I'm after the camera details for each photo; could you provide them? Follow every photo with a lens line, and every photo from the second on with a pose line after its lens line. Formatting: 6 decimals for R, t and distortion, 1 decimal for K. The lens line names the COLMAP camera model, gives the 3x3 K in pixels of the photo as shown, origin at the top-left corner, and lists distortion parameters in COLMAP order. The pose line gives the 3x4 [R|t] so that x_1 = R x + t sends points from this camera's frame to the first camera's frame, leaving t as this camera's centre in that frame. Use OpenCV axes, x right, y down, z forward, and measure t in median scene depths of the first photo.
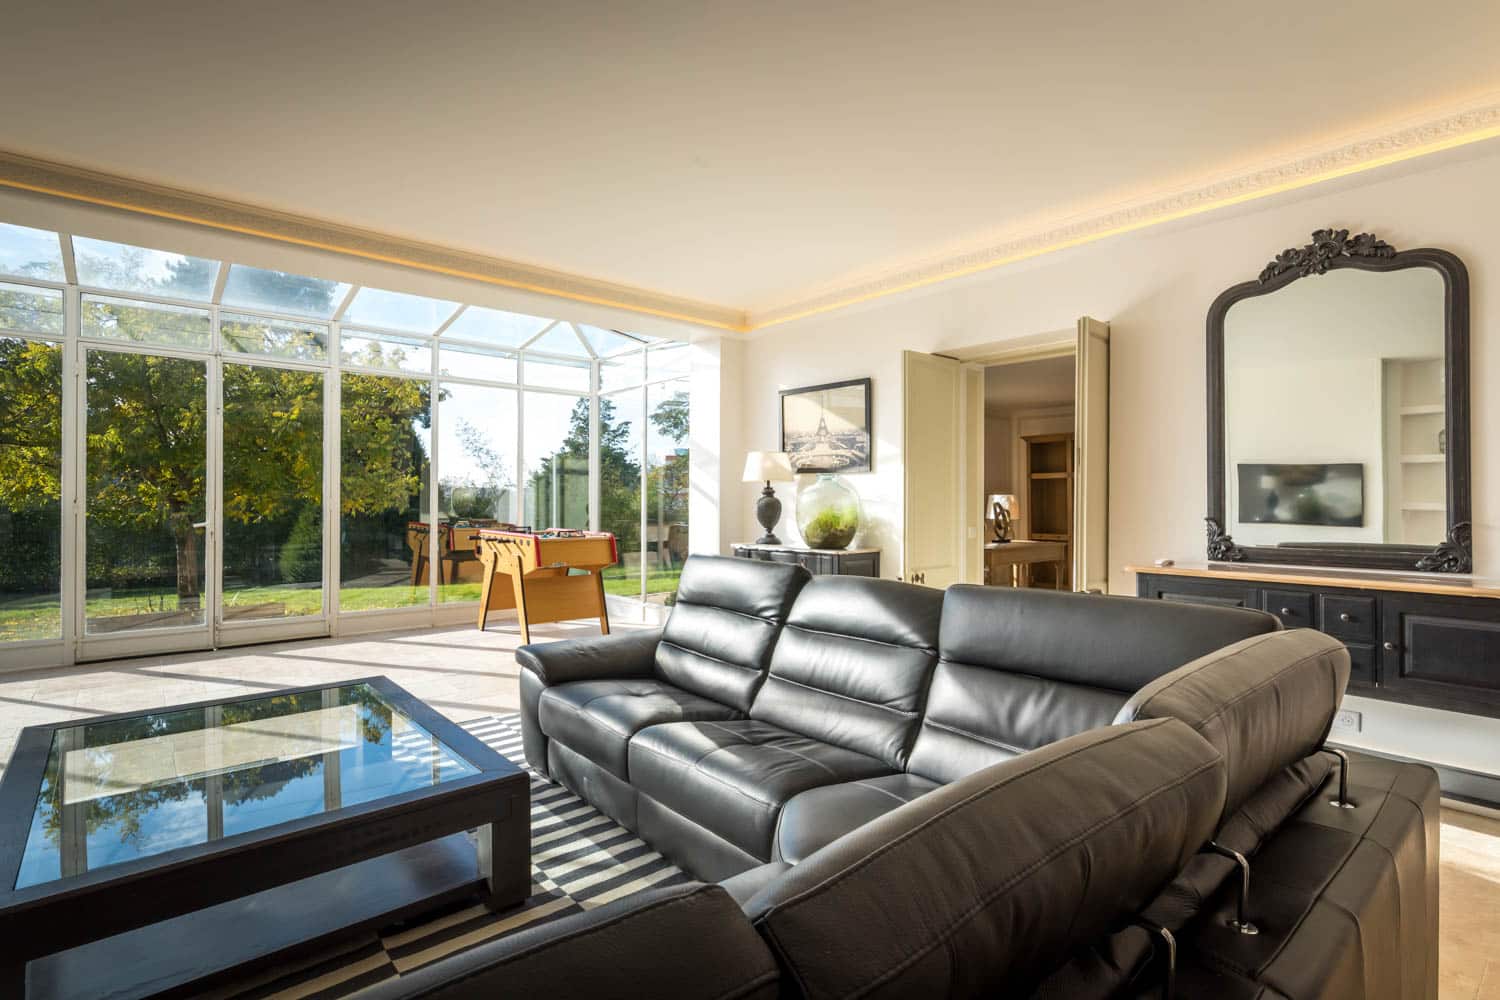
lens RADIAL K [[732.3, 0, 748.1], [0, 732.3, 500.3], [0, 0, 1]] dist [0.003600, -0.000772]
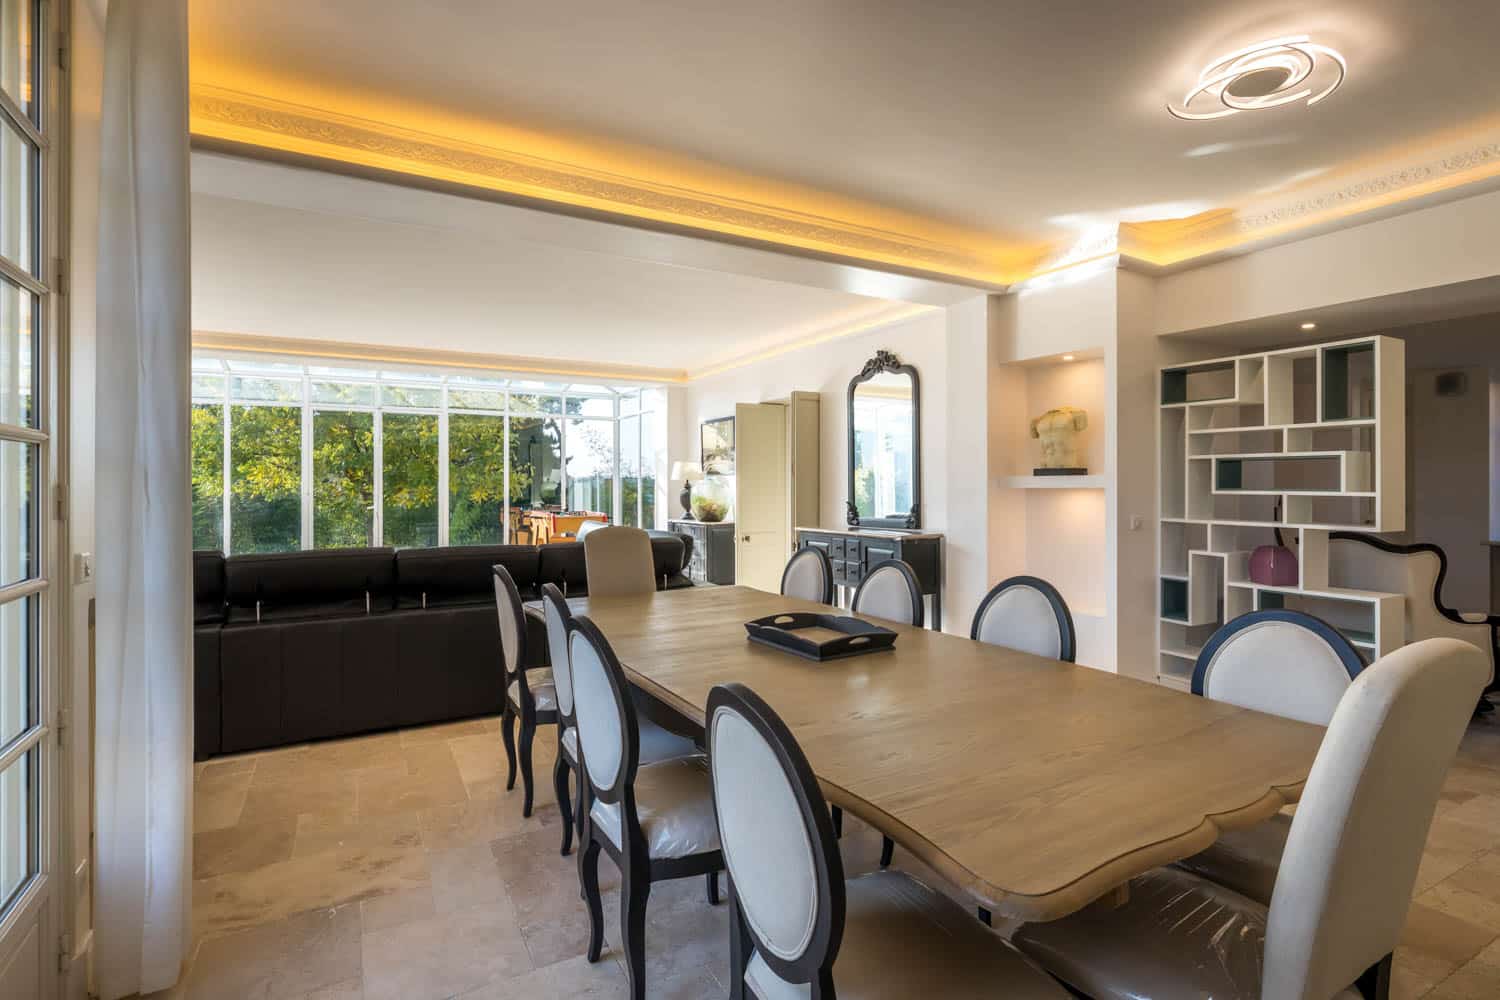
lens RADIAL K [[732.3, 0, 750.6], [0, 732.3, 490.7], [0, 0, 1]] dist [0.003600, -0.000772]
pose [[0.981795, -0.004120, -0.189902, 0.466125], [0.004488, 0.999989, 0.001508, -0.005244], [0.189893, -0.002333, 0.981802, -0.531711]]
